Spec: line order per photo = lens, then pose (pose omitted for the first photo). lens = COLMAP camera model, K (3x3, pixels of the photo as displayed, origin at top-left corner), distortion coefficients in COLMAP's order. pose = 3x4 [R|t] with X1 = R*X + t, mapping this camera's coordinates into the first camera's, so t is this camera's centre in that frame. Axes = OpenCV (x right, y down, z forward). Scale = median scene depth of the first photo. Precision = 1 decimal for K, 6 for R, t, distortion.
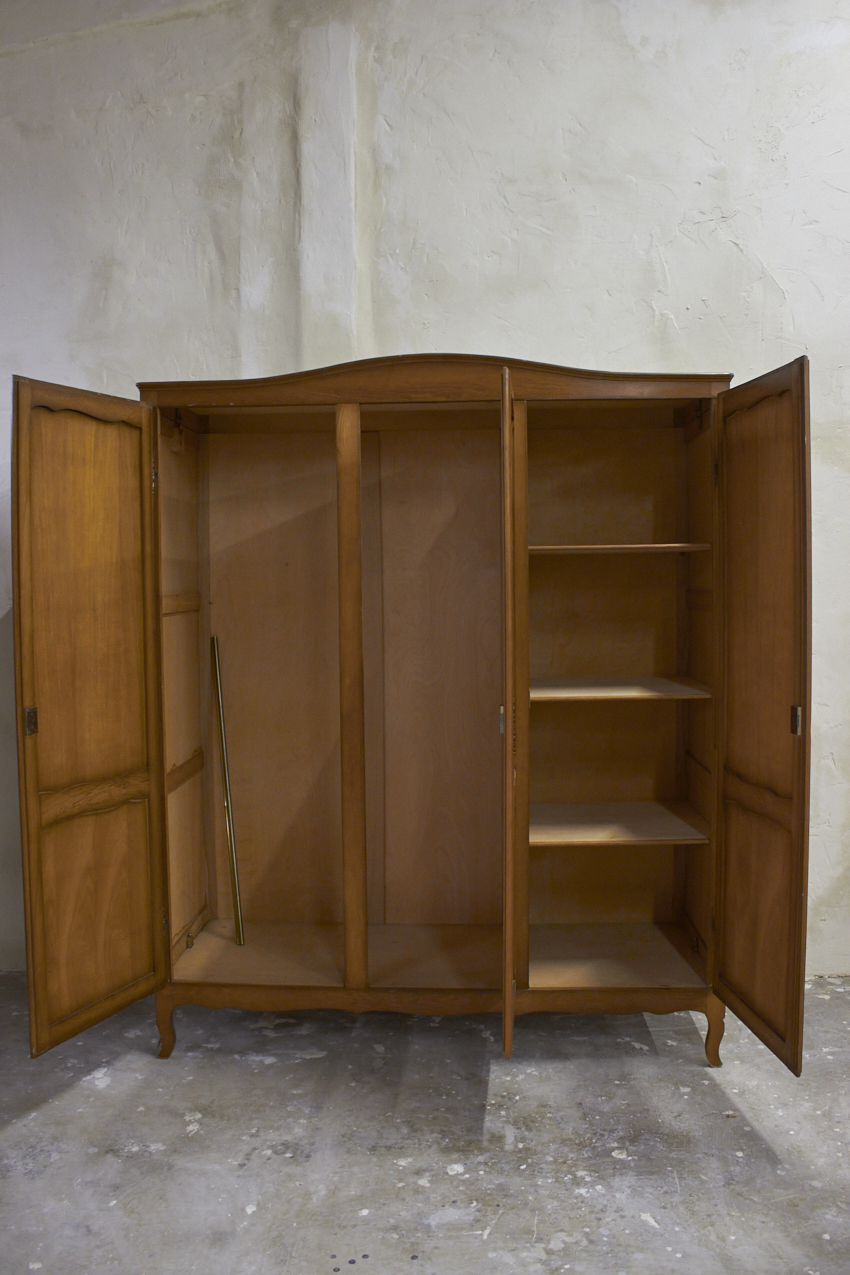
lens RADIAL K [[1052.3, 0, 425.0], [0, 1052.3, 637.5], [0, 0, 1]] dist [-0.150843, 0.125534]
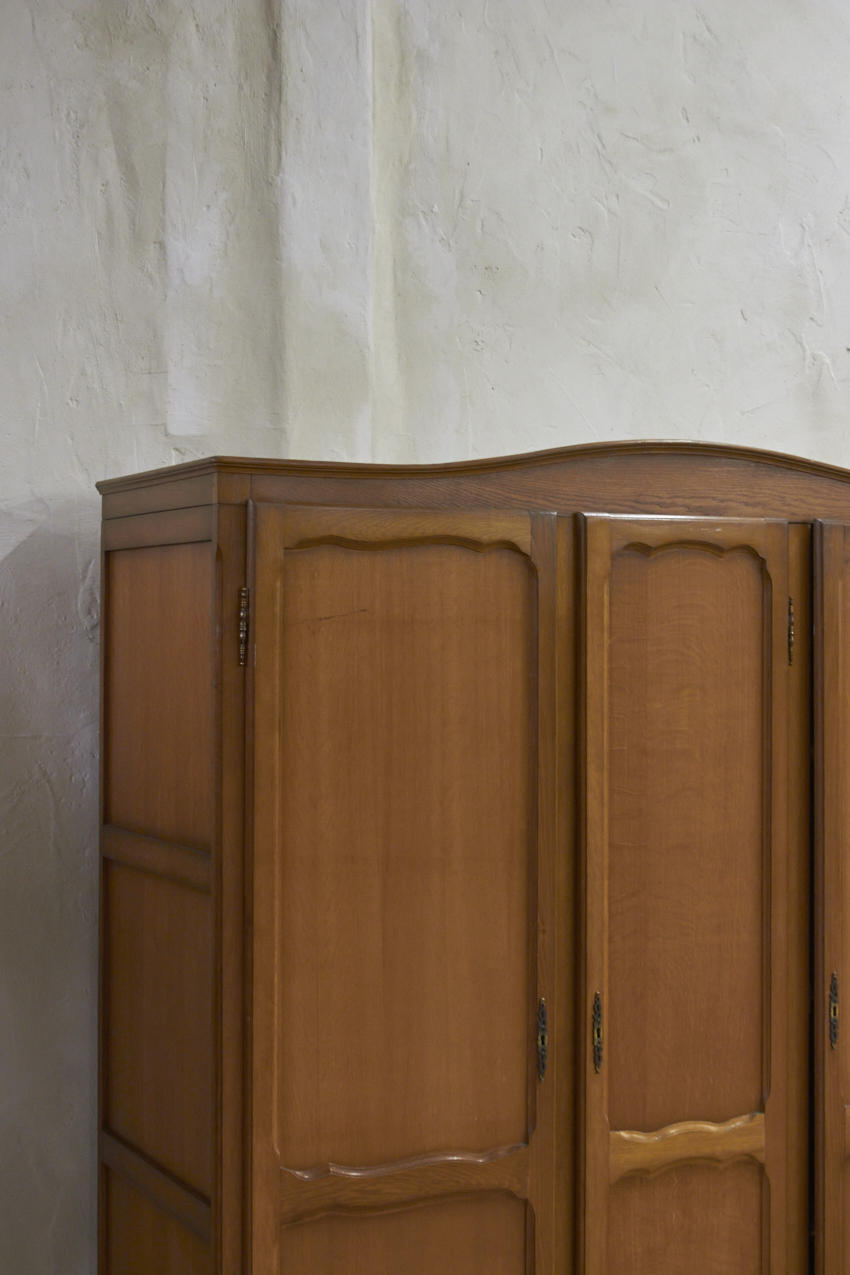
lens RADIAL K [[2099.1, 0, 432.7], [0, 2099.1, 651.3], [0, 0, 1]] dist [-0.013157, 0.162190]
pose [[0.874566, 0.006823, 0.484859, -0.601085], [0.015374, 0.999008, -0.041789, -0.085688], [-0.484663, 0.044002, 0.873594, 0.005397]]
